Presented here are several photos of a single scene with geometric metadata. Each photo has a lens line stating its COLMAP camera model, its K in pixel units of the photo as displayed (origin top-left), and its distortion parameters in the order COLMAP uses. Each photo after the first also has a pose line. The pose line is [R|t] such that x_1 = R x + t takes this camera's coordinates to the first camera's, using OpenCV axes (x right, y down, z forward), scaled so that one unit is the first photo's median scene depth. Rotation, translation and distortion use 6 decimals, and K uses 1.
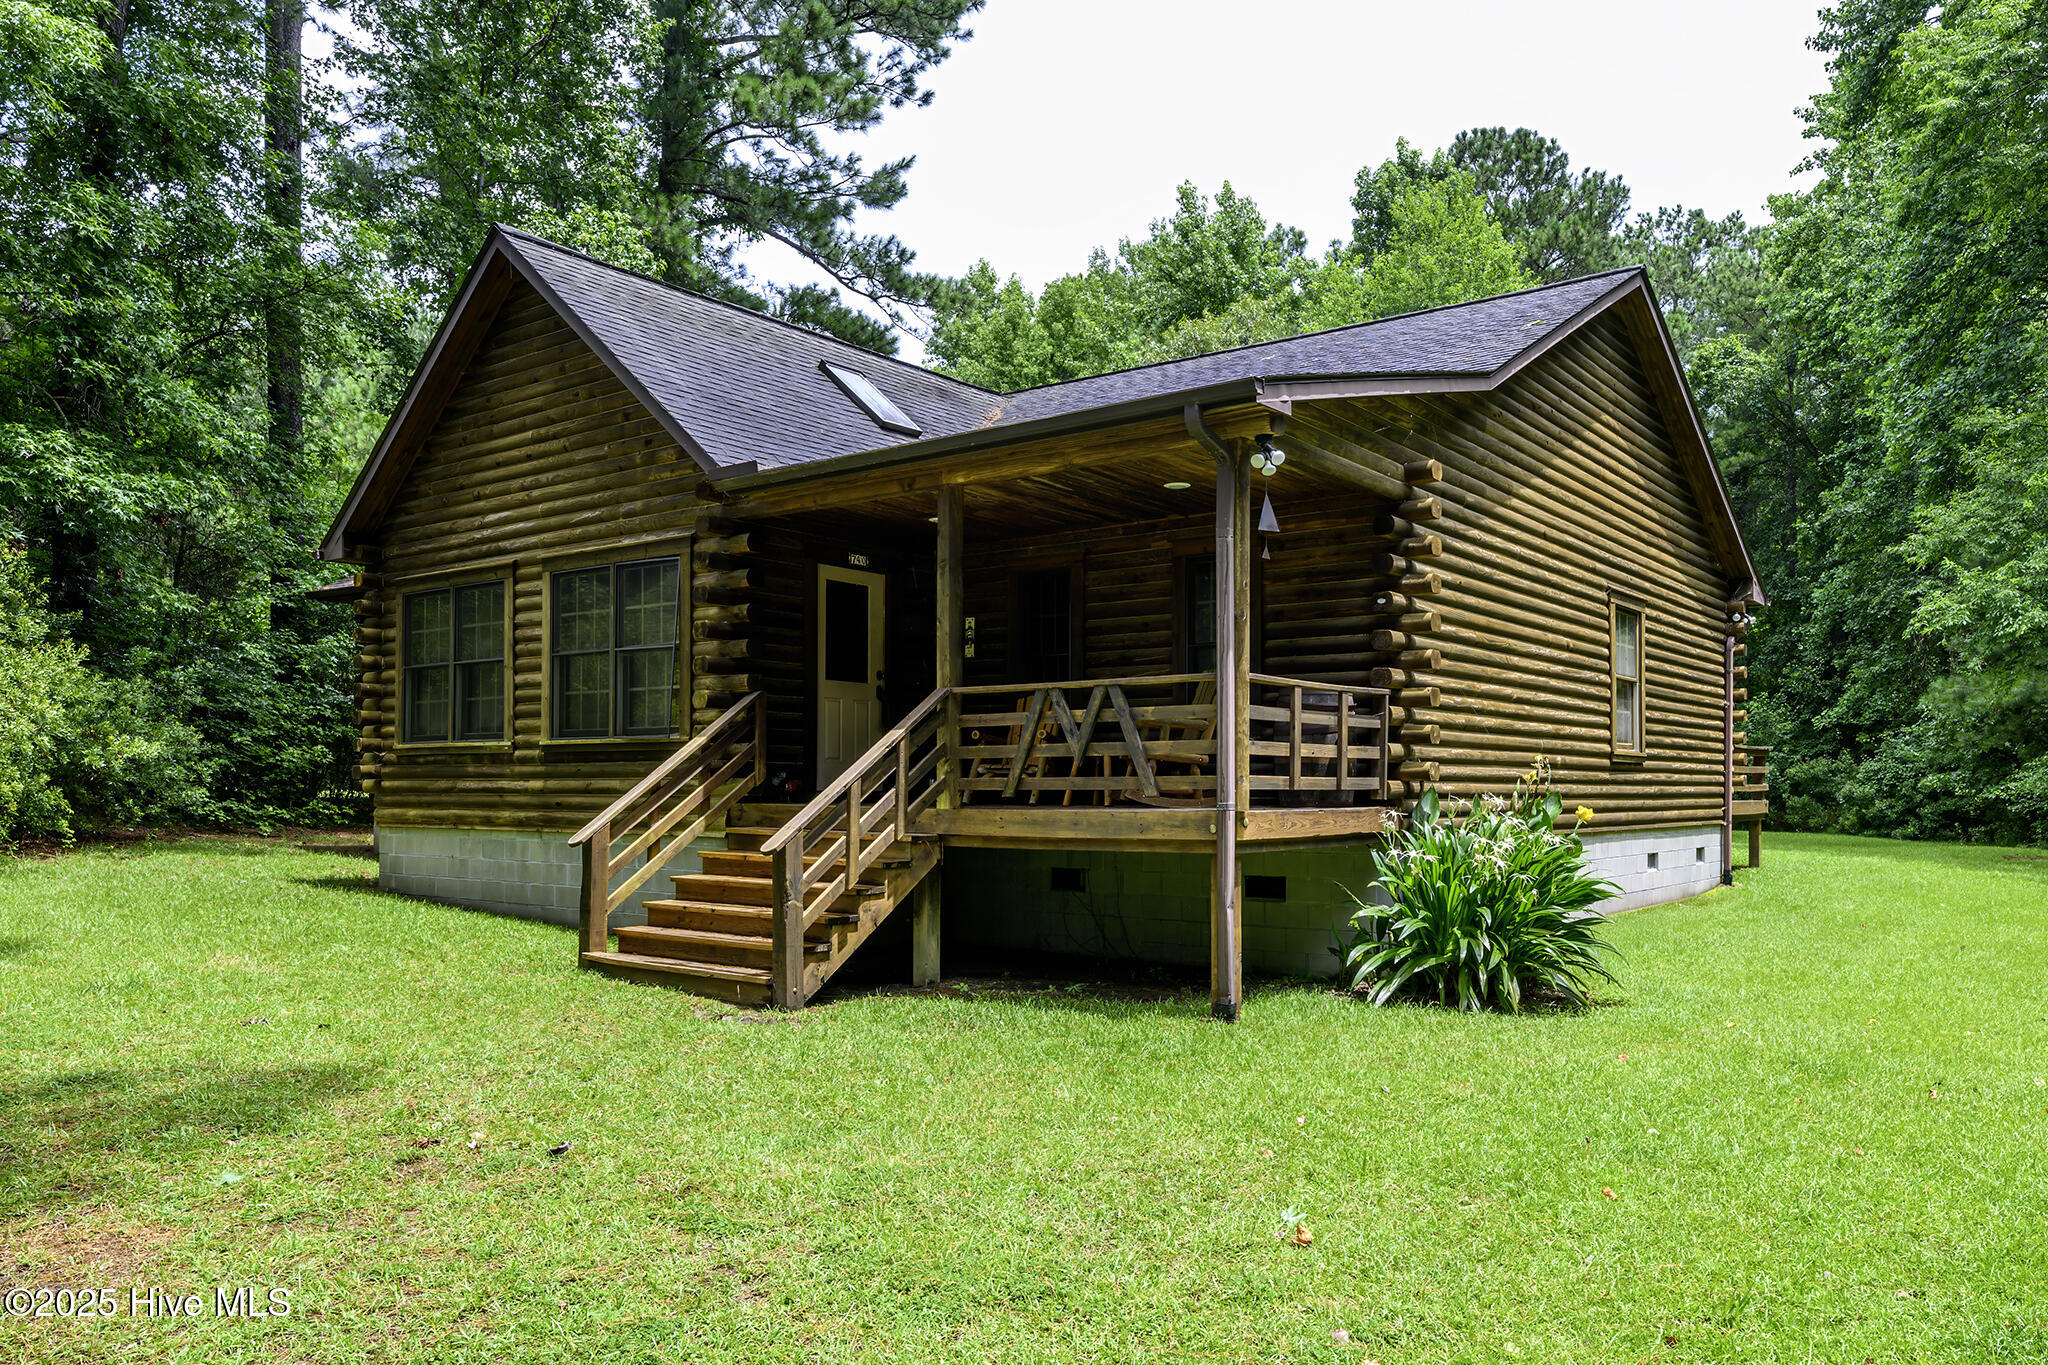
lens RADIAL K [[1508.7, 0, 1055.2], [0, 1508.7, 779.5], [0, 0, 1]] dist [0.023489, -0.009515]
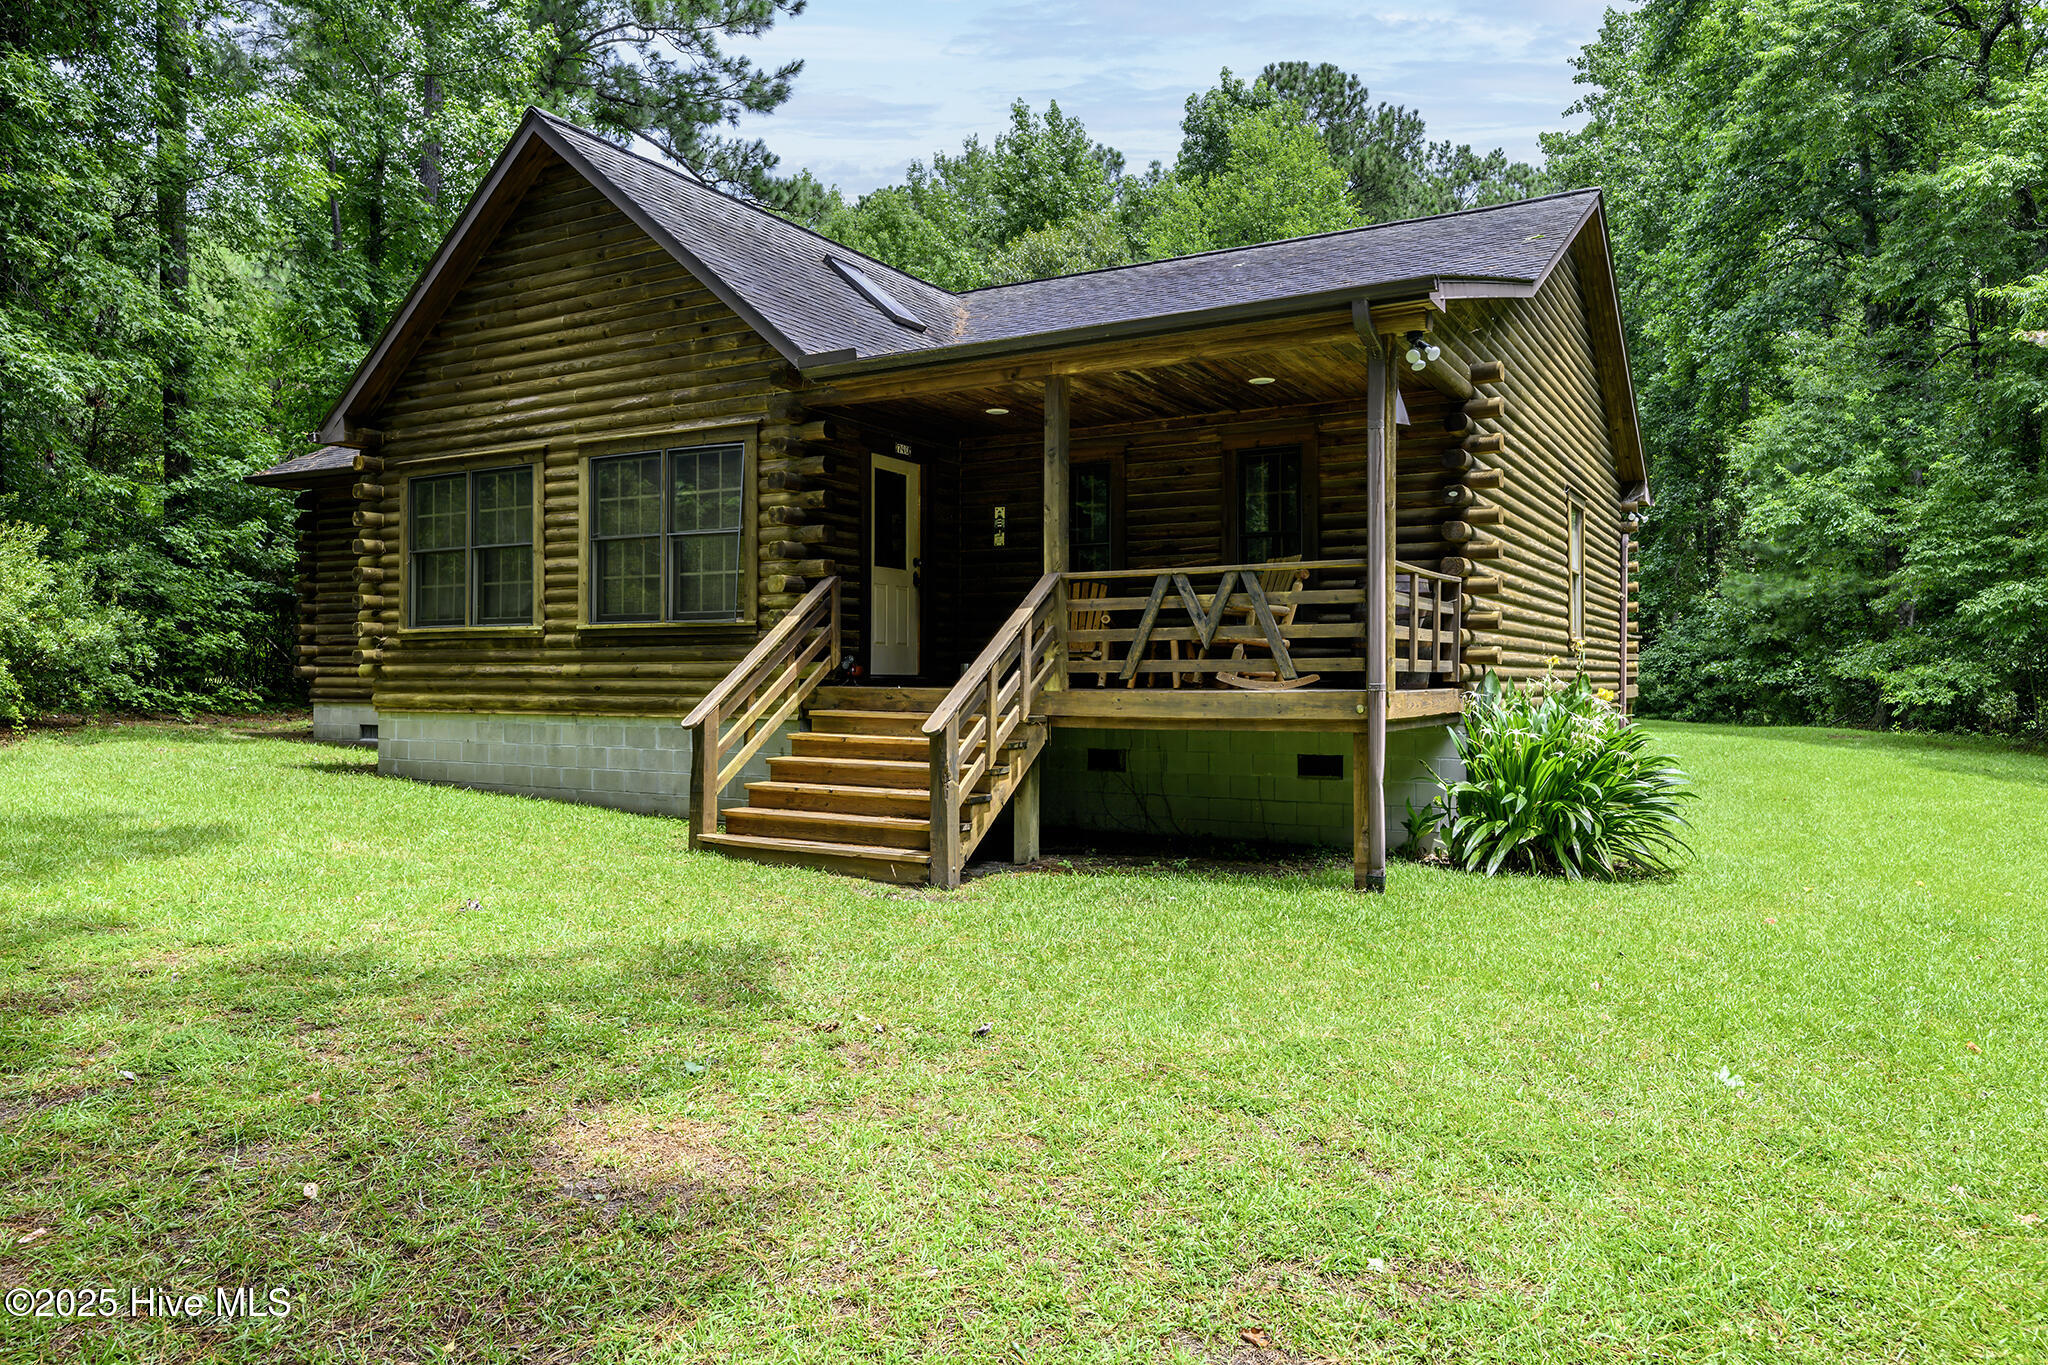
lens RADIAL K [[1430.2, 0, 1024.0], [0, 1430.2, 682.5], [0, 0, 1]] dist [0.018724, 0.001212]
pose [[0.995368, -0.001061, 0.096133, -0.131313], [0.000064, 0.999946, 0.010378, 0.002516], [-0.096139, -0.010324, 0.995314, 0.022351]]
